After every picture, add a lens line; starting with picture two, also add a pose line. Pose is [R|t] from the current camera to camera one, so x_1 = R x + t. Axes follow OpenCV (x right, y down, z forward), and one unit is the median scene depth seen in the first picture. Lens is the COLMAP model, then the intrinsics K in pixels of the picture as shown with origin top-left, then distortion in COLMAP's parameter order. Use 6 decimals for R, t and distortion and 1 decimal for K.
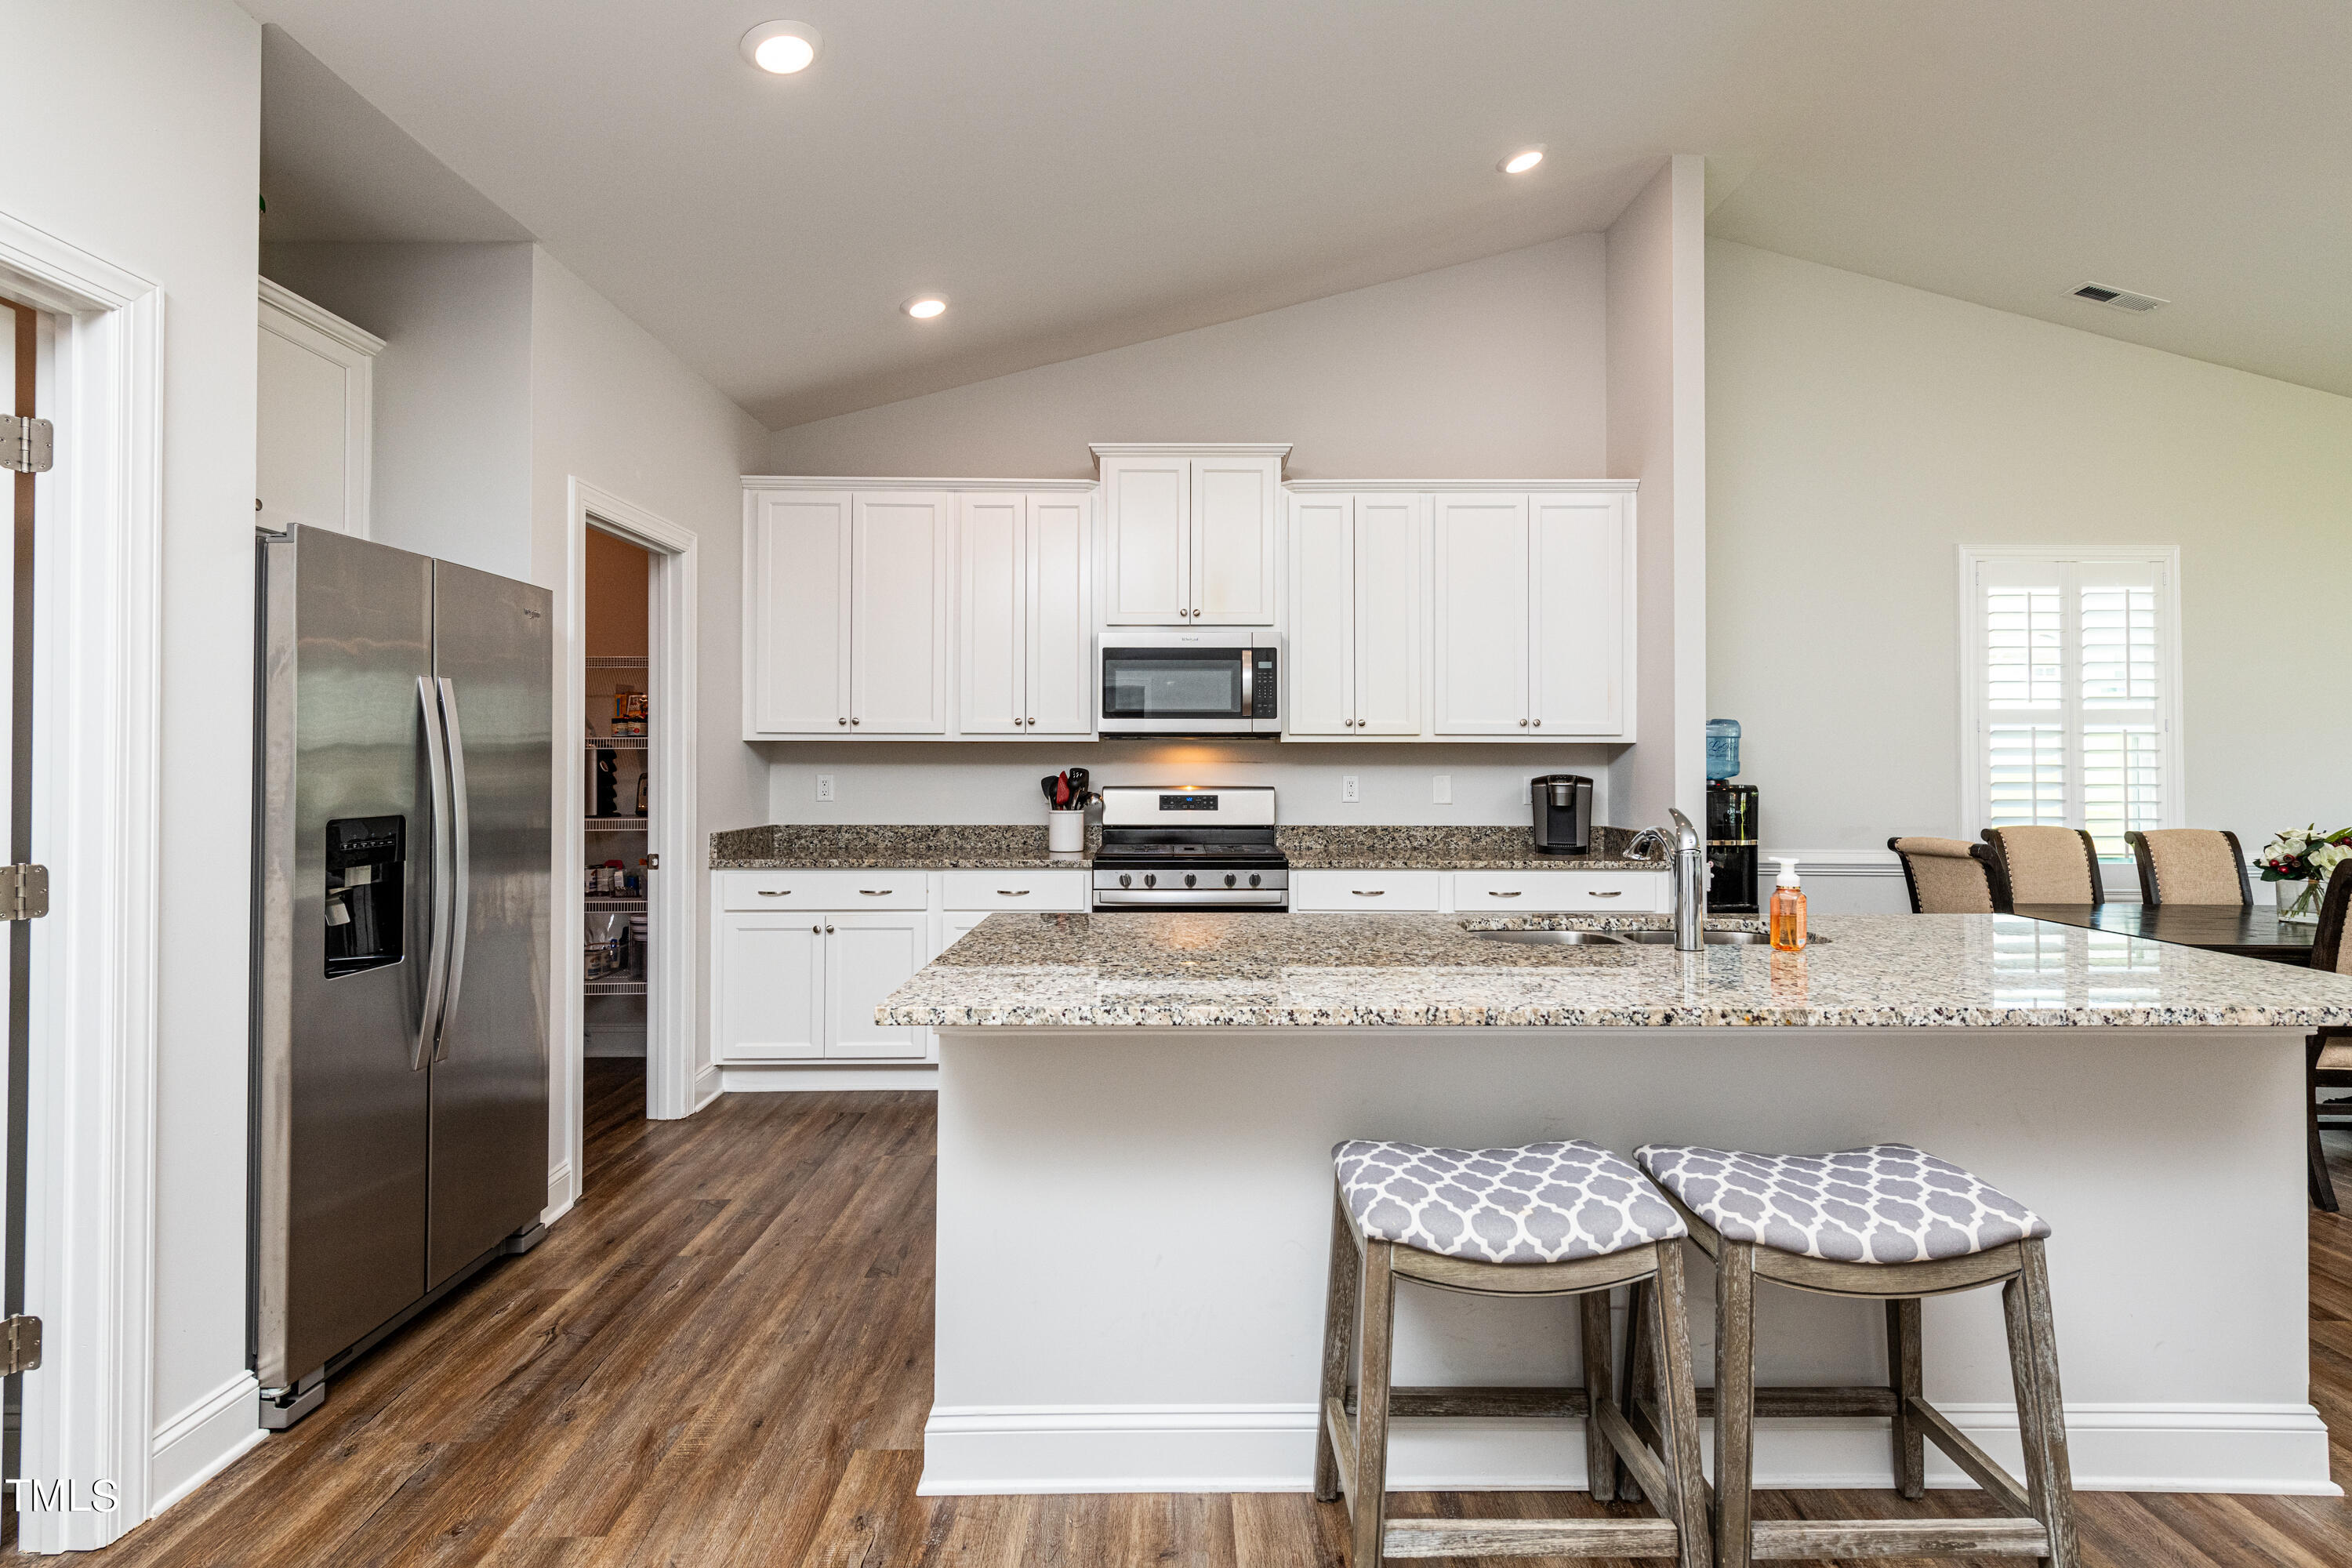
lens RADIAL K [[1134.9, 0, 1182.4], [0, 1134.9, 744.1], [0, 0, 1]] dist [0.013632, -0.003907]
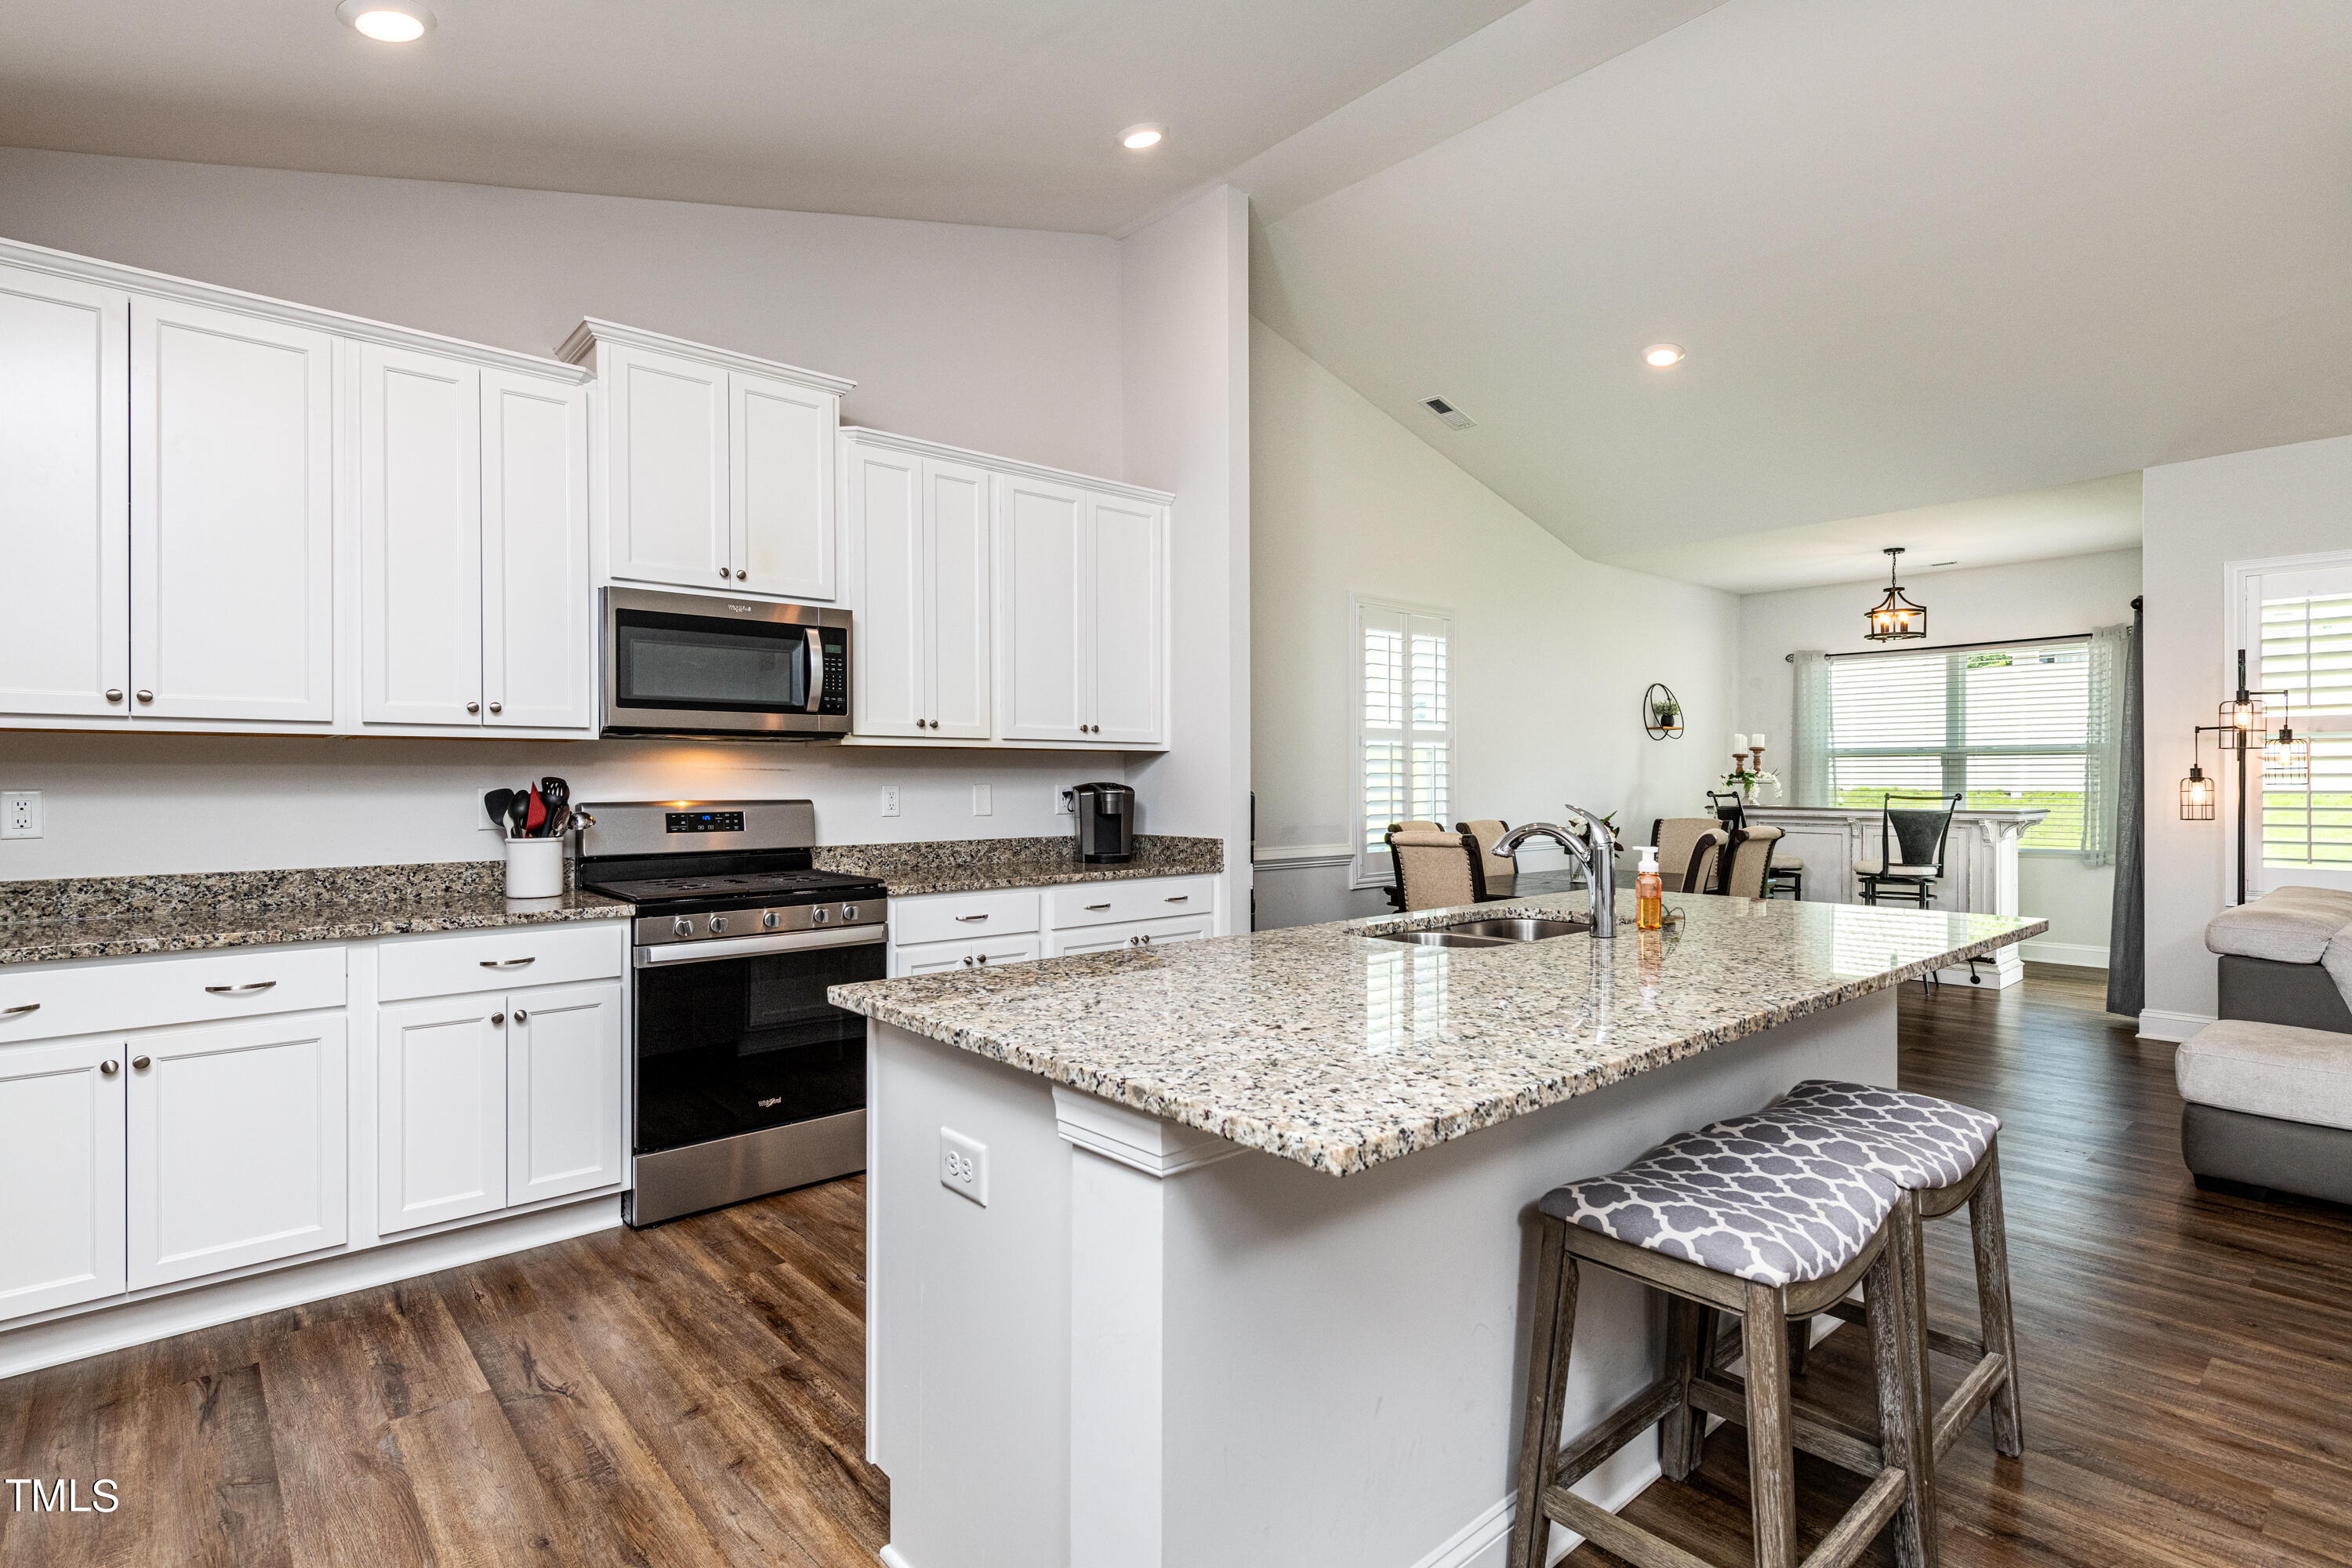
lens RADIAL K [[1134.9, 0, 1172.0], [0, 1134.9, 781.0], [0, 0, 1]] dist [0.013632, -0.003907]
pose [[0.759466, -0.005063, 0.650527, -0.264008], [-0.006585, 0.999859, 0.015469, 0.010038], [-0.650513, -0.016032, 0.759325, 0.218387]]
